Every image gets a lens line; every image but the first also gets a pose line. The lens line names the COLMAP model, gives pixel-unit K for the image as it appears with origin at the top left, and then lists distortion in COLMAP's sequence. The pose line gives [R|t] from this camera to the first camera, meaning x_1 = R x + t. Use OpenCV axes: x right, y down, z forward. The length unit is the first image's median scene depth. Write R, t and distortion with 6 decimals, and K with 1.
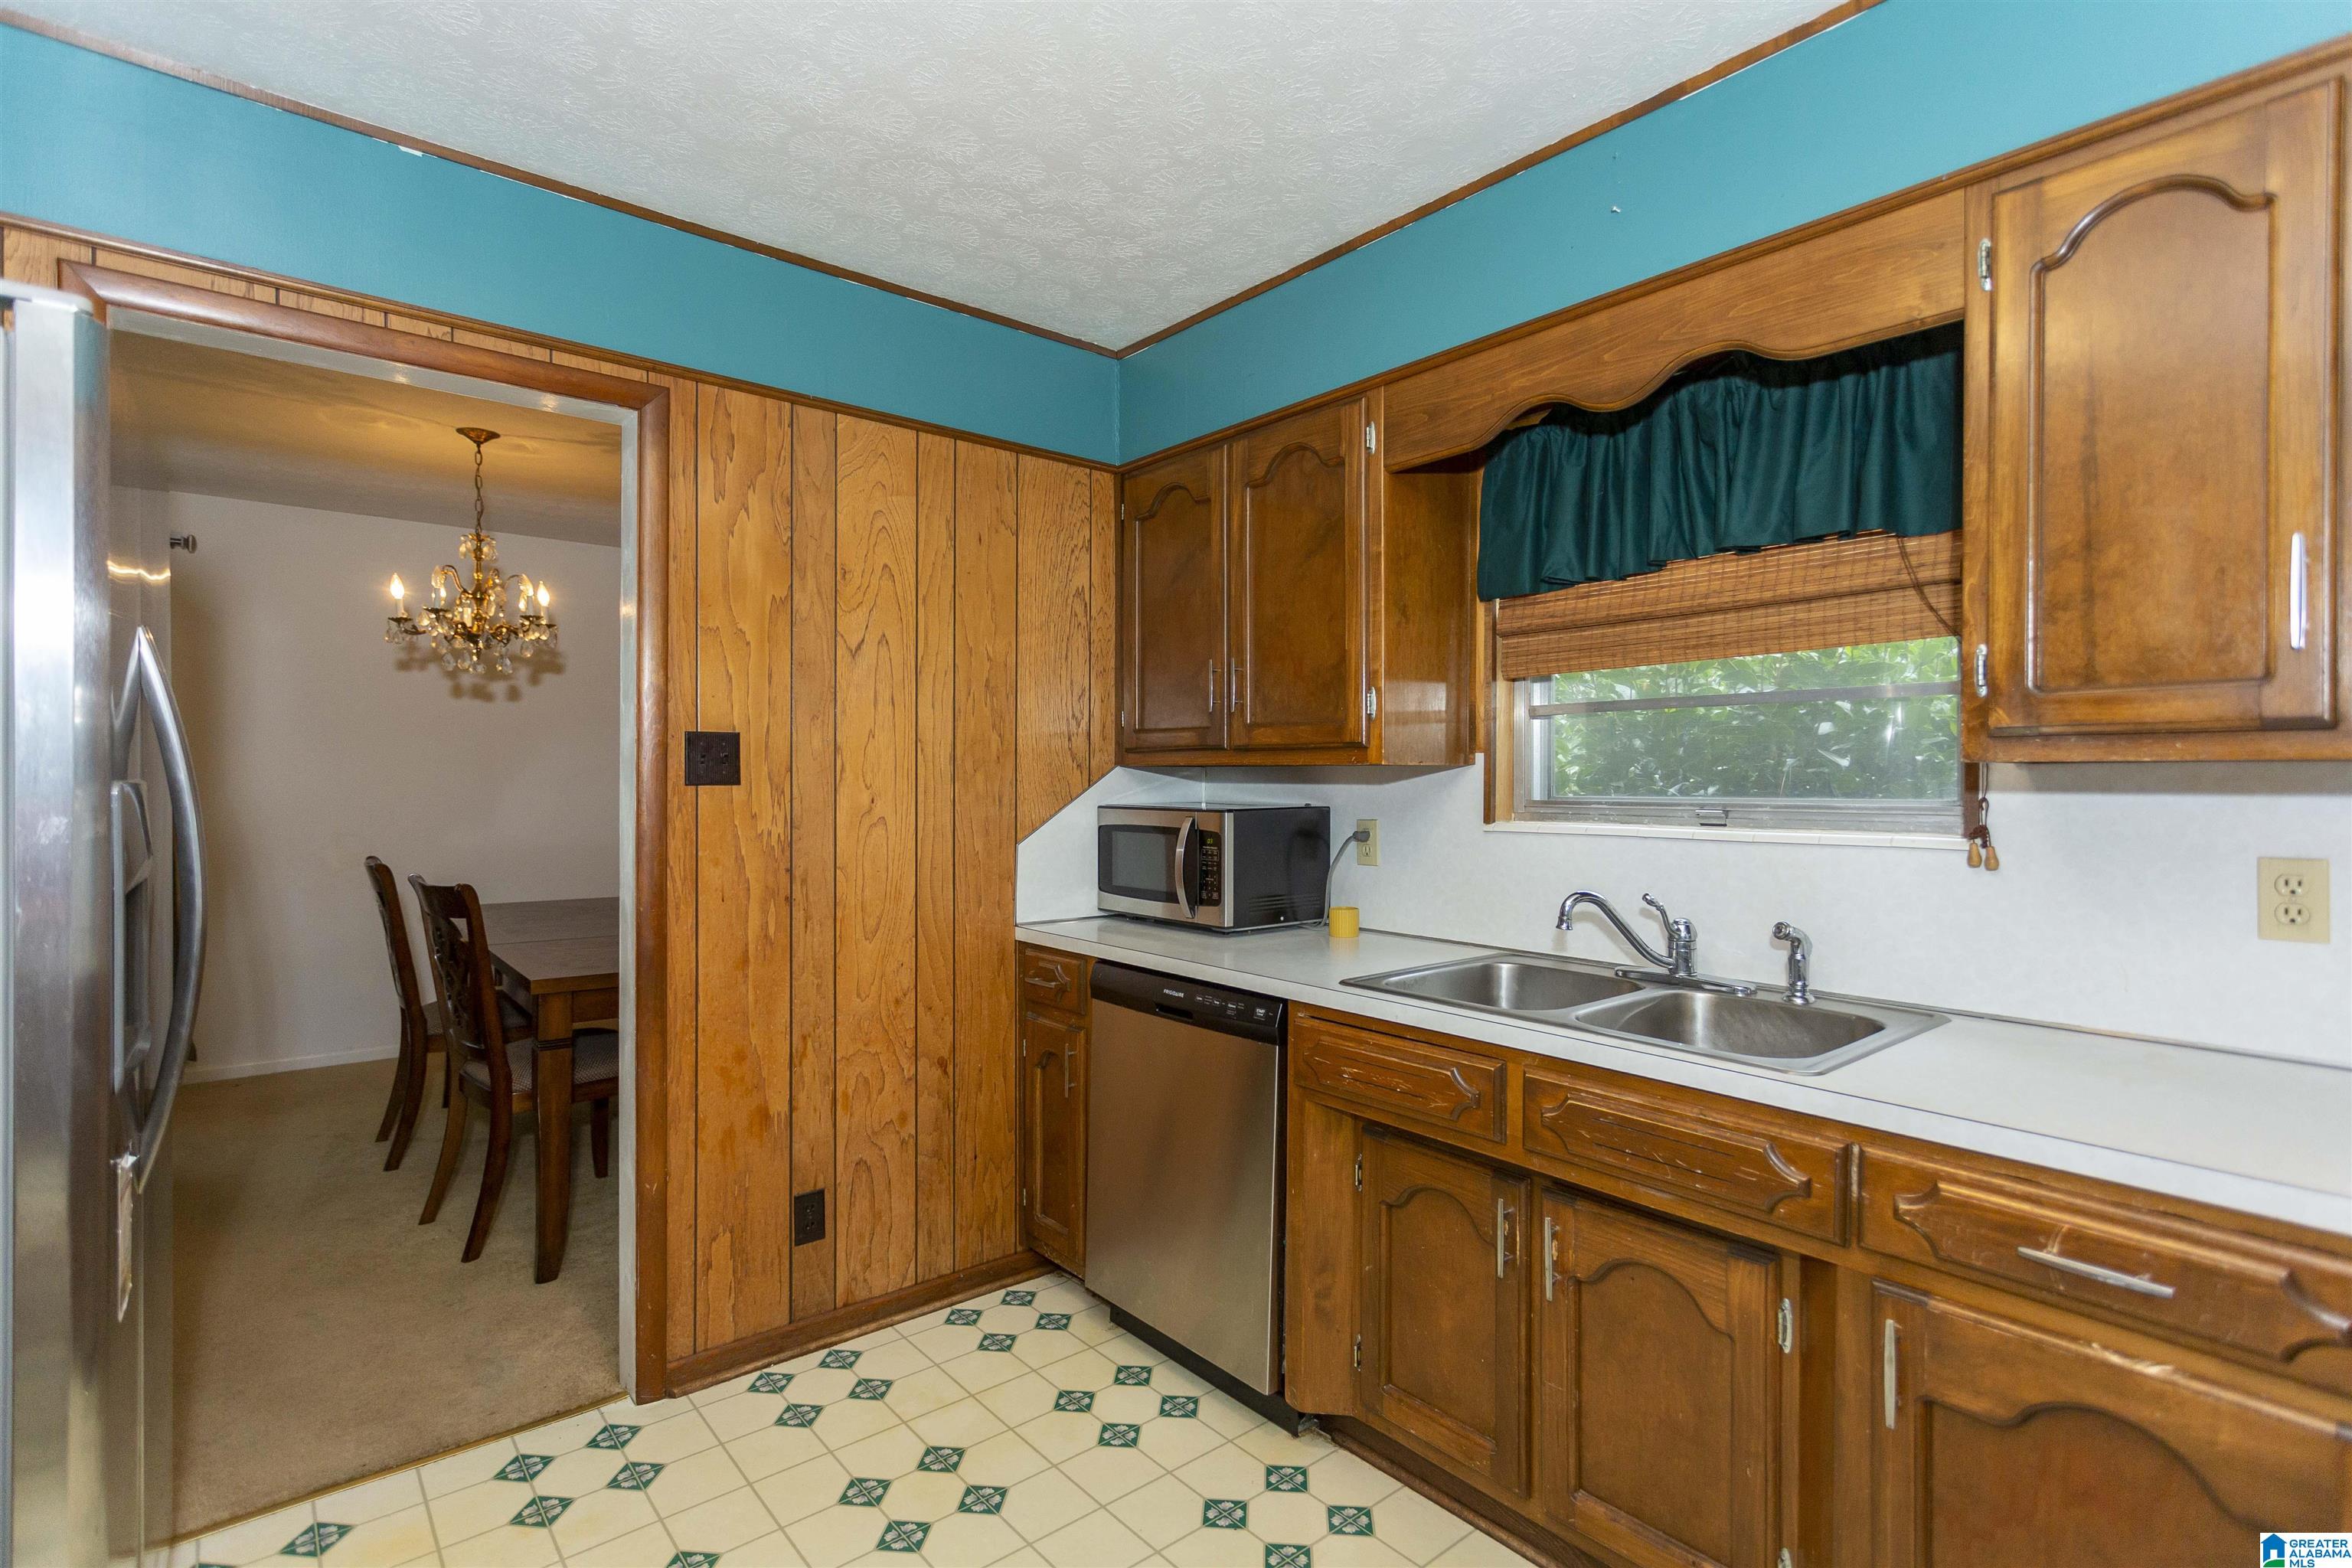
lens RADIAL K [[1129.6, 0, 1180.7], [0, 1129.6, 786.7], [0, 0, 1]] dist [0.005062, 0.001088]
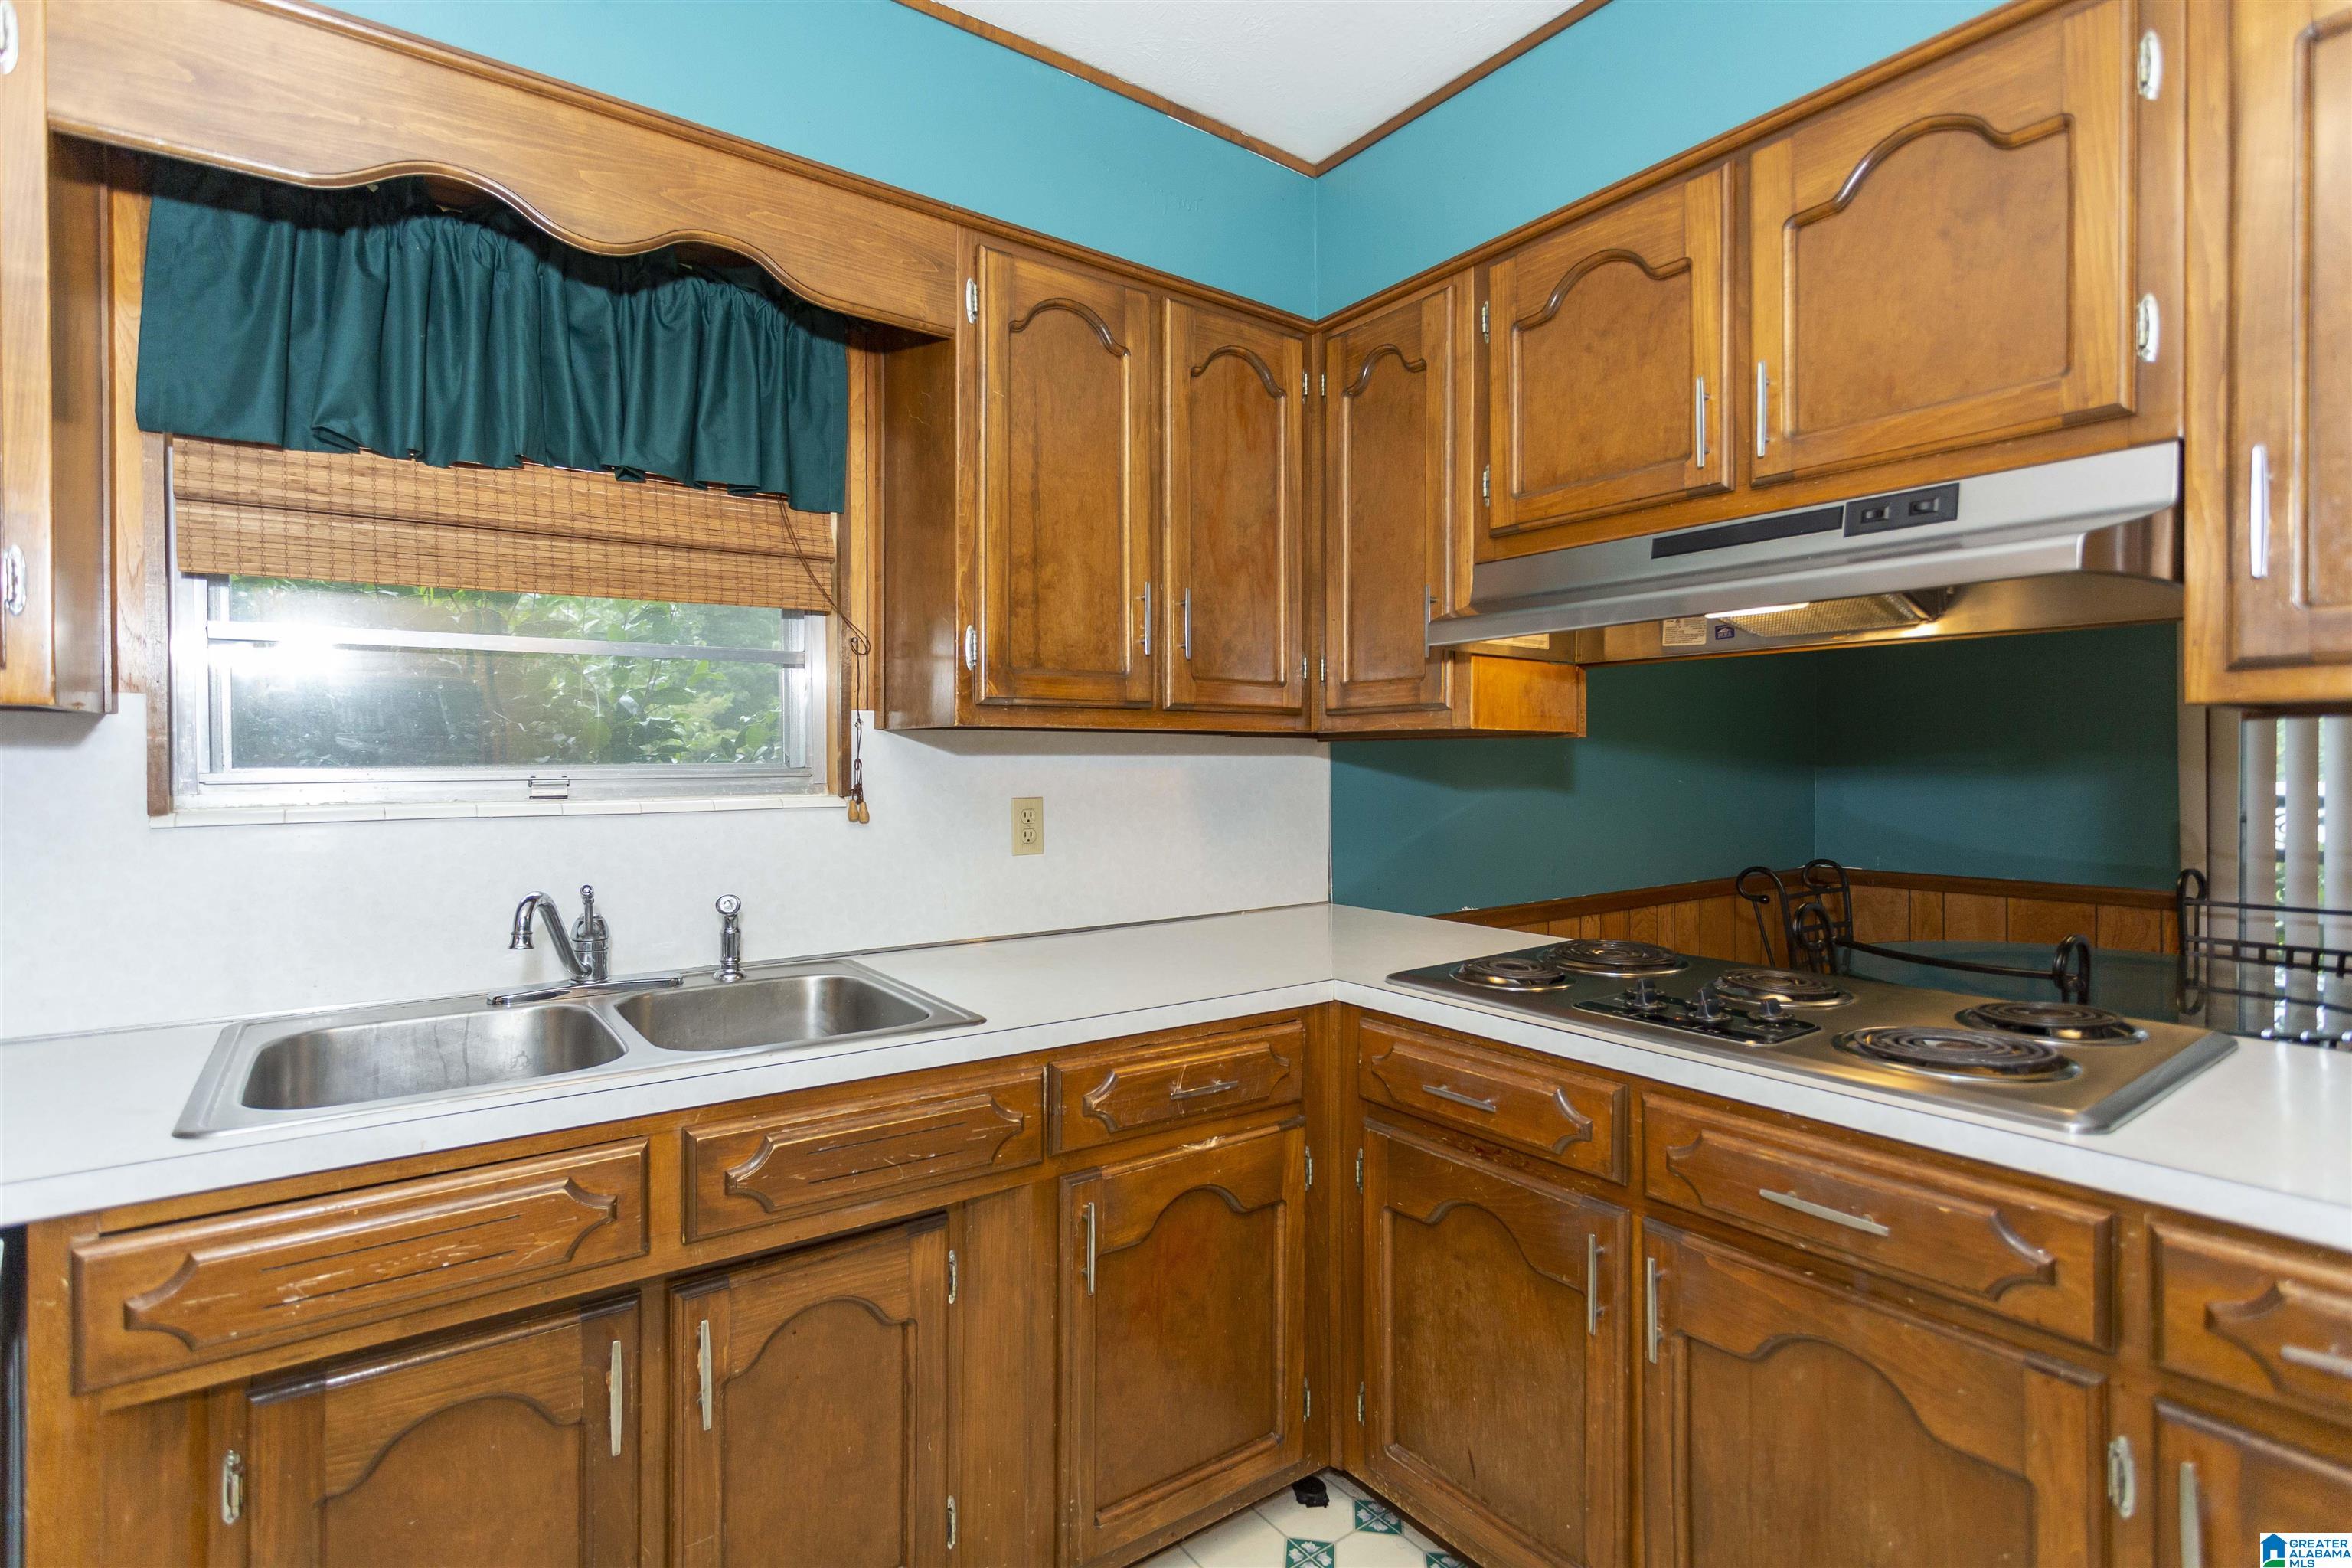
lens RADIAL K [[1129.6, 0, 1138.3], [0, 1129.6, 776.1], [0, 0, 1]] dist [0.005062, 0.001088]
pose [[0.076984, -0.016896, 0.996889, -0.375909], [0.009096, 0.999827, 0.016243, 0.010453], [-0.996991, 0.007817, 0.077124, 0.621938]]
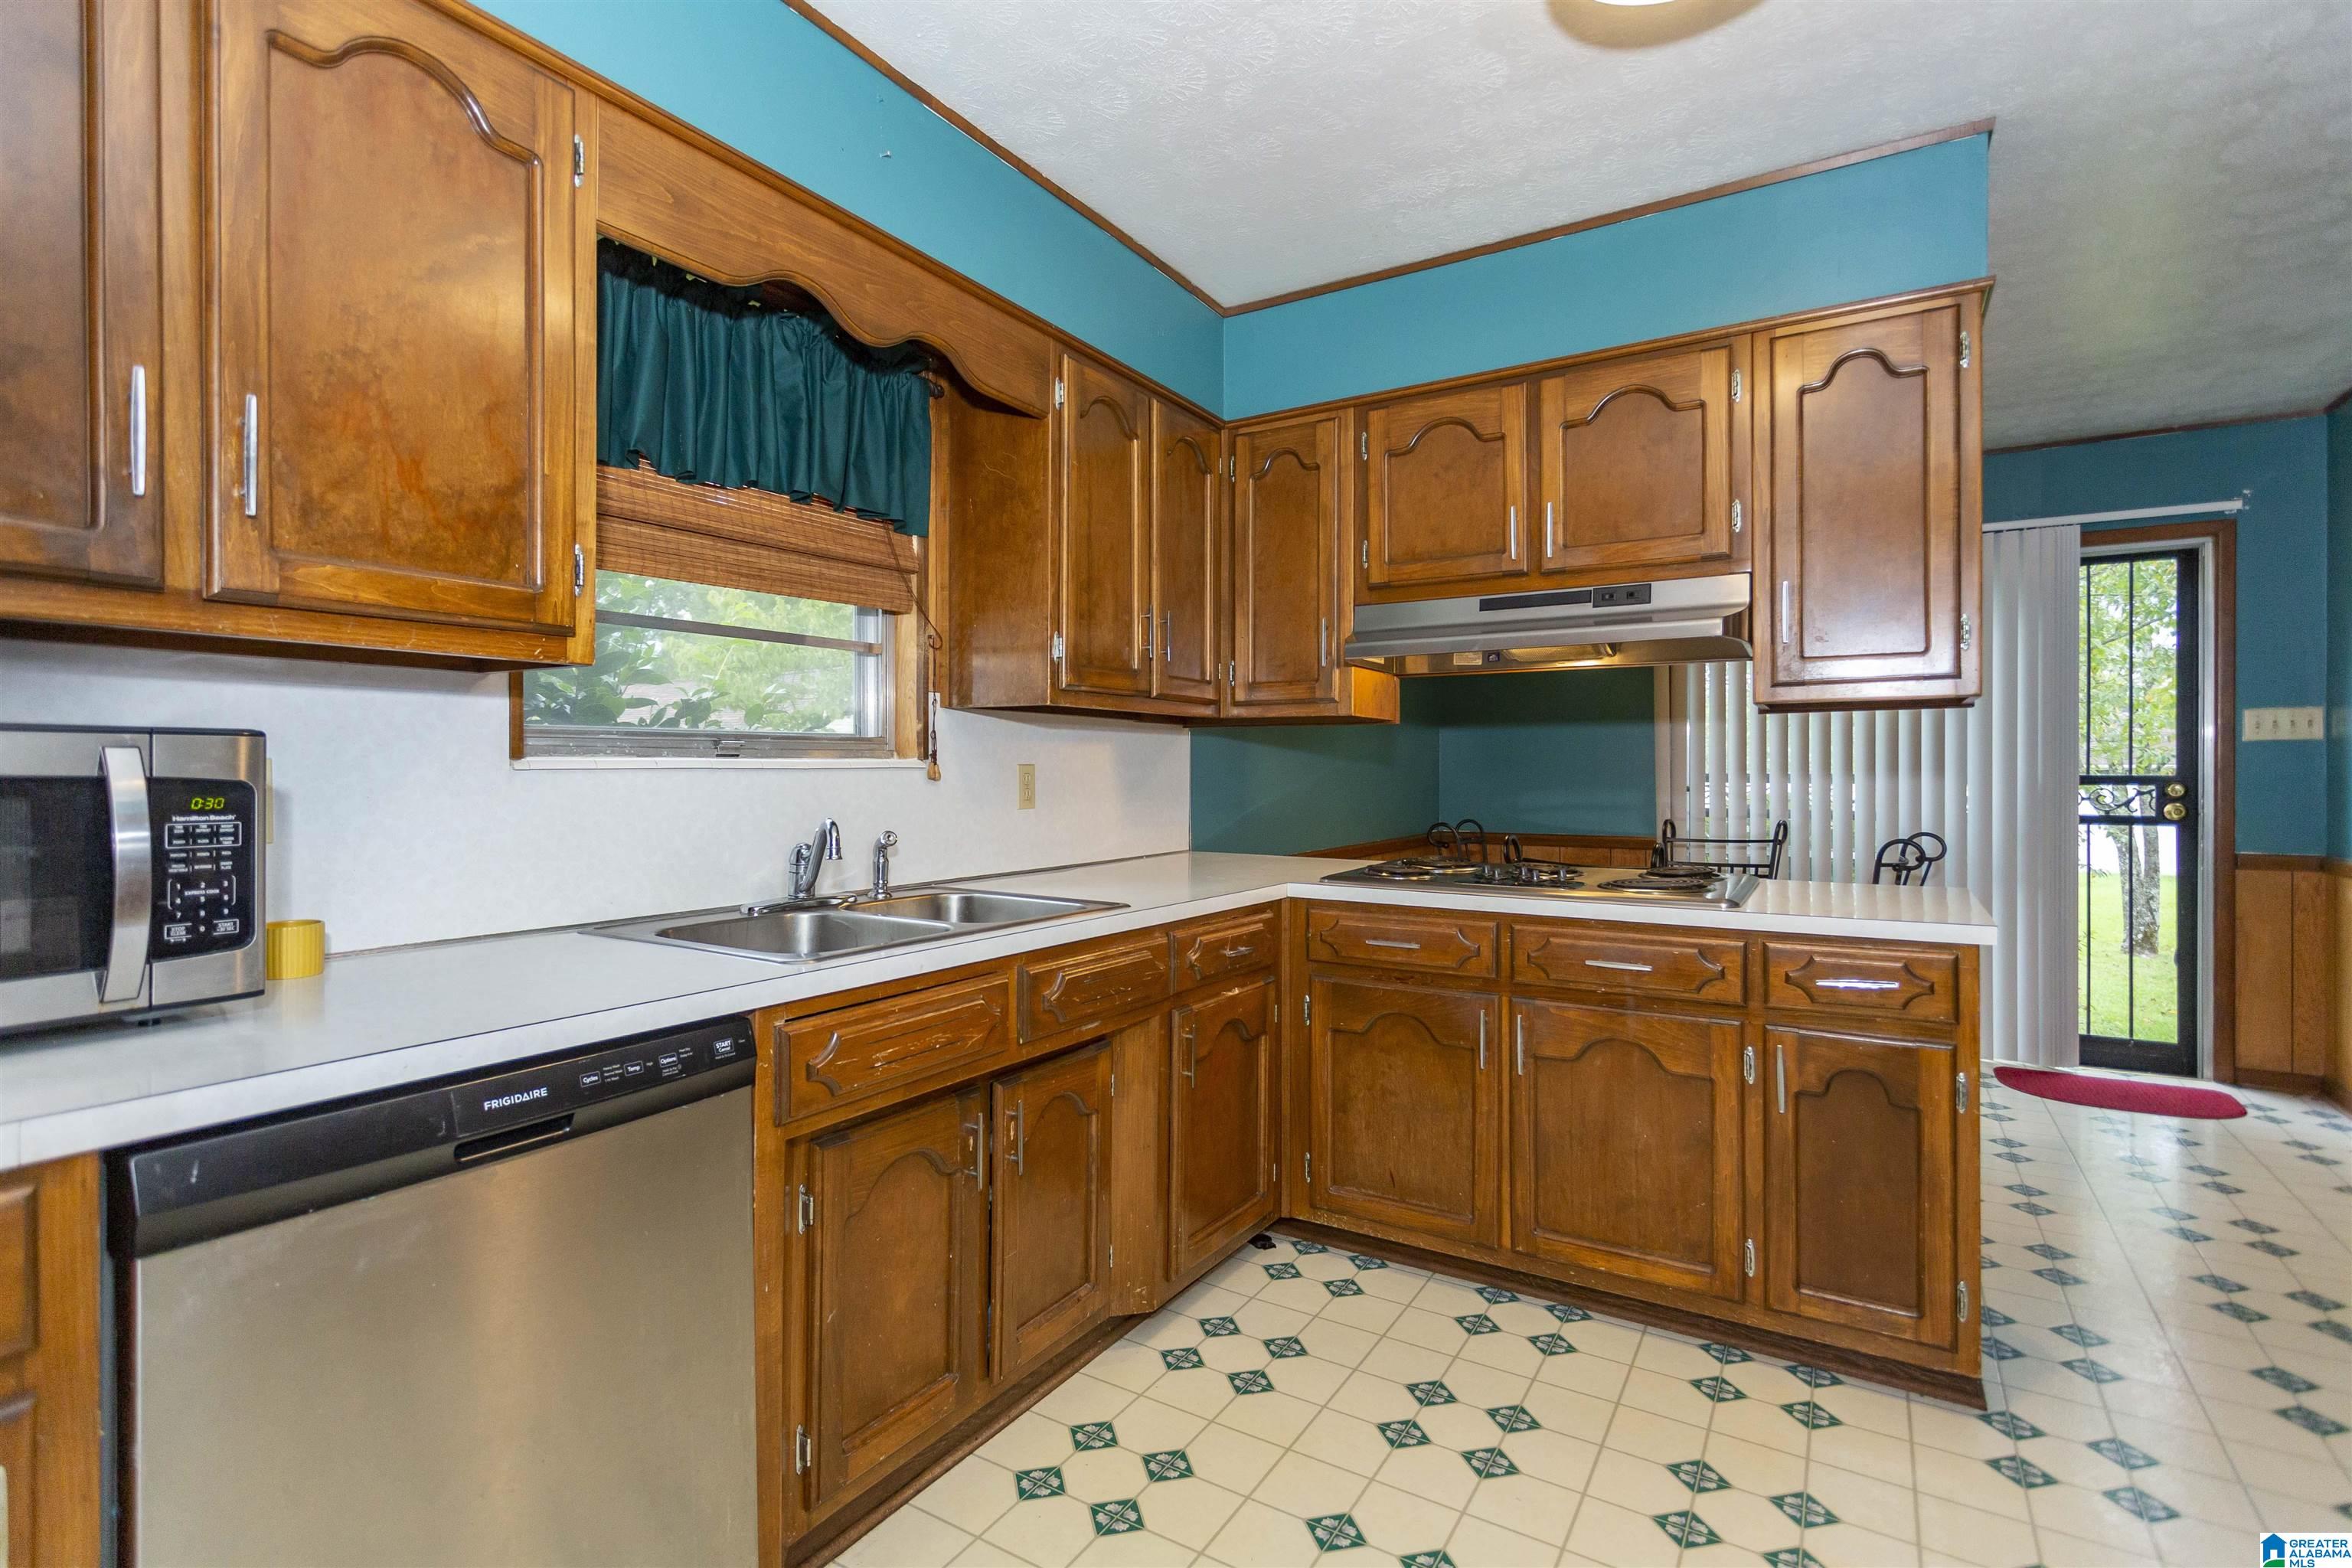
lens RADIAL K [[1129.6, 0, 1170.7], [0, 1129.6, 776.7], [0, 0, 1]] dist [0.005062, 0.001088]
pose [[-0.315321, -0.011077, 0.948920, -0.720499], [0.005744, 0.999891, 0.013580, 0.049062], [-0.948968, 0.009733, -0.315223, 1.139406]]
